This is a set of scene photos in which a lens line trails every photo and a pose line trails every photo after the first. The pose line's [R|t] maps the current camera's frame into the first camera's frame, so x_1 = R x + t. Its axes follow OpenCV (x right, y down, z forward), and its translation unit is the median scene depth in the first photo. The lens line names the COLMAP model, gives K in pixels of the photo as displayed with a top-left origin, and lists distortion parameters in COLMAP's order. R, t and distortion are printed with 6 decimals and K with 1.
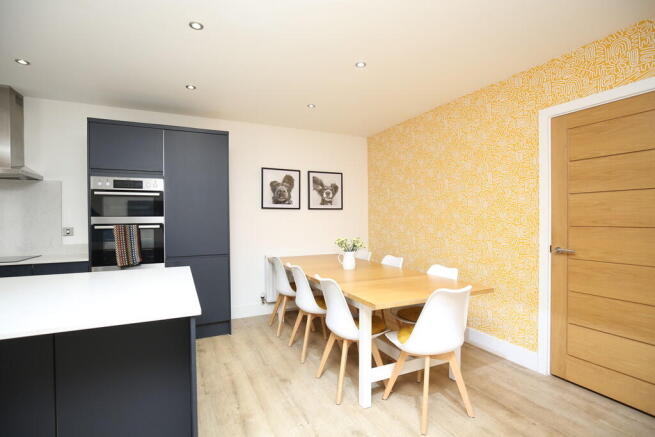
lens RADIAL K [[317.1, 0, 327.5], [0, 317.1, 218.5], [0, 0, 1]] dist [-0.018129, 0.000011]
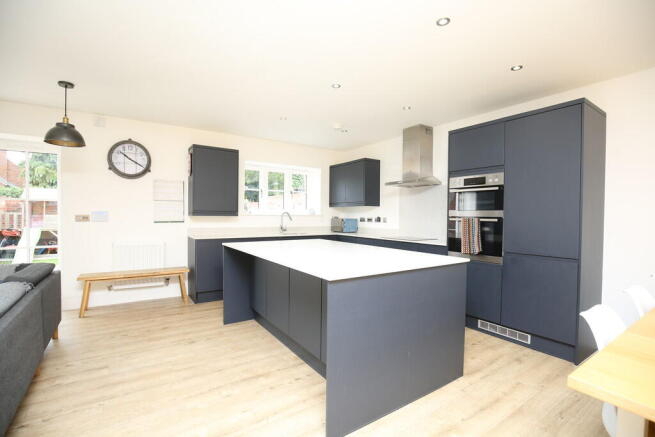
lens RADIAL K [[299.3, 0, 327.5], [0, 299.3, 218.5], [0, 0, 1]] dist [-0.031451, 0.000492]
pose [[0.147749, 0.020011, -0.988822, 0.320976], [-0.014773, 0.999728, 0.018024, 0.010751], [0.988915, 0.011945, 0.148005, 0.325545]]
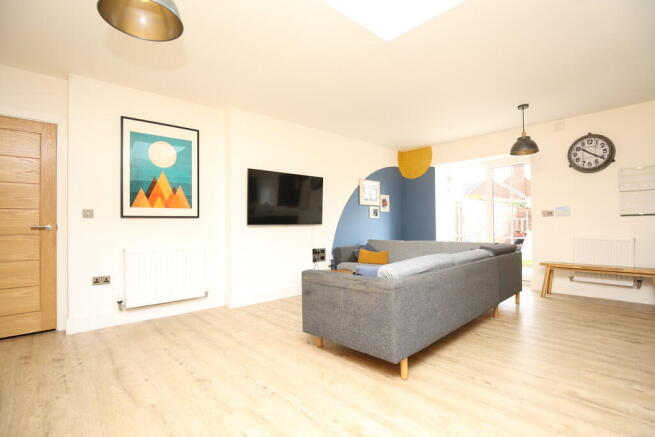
lens RADIAL K [[317.1, 0, 327.5], [0, 317.1, 218.5], [0, 0, 1]] dist [-0.018129, 0.000011]
pose [[-0.954828, 0.004916, -0.297118, 0.407736], [0.009203, 0.999873, -0.013031, 0.070737], [0.297016, -0.015176, -0.954752, 0.579876]]
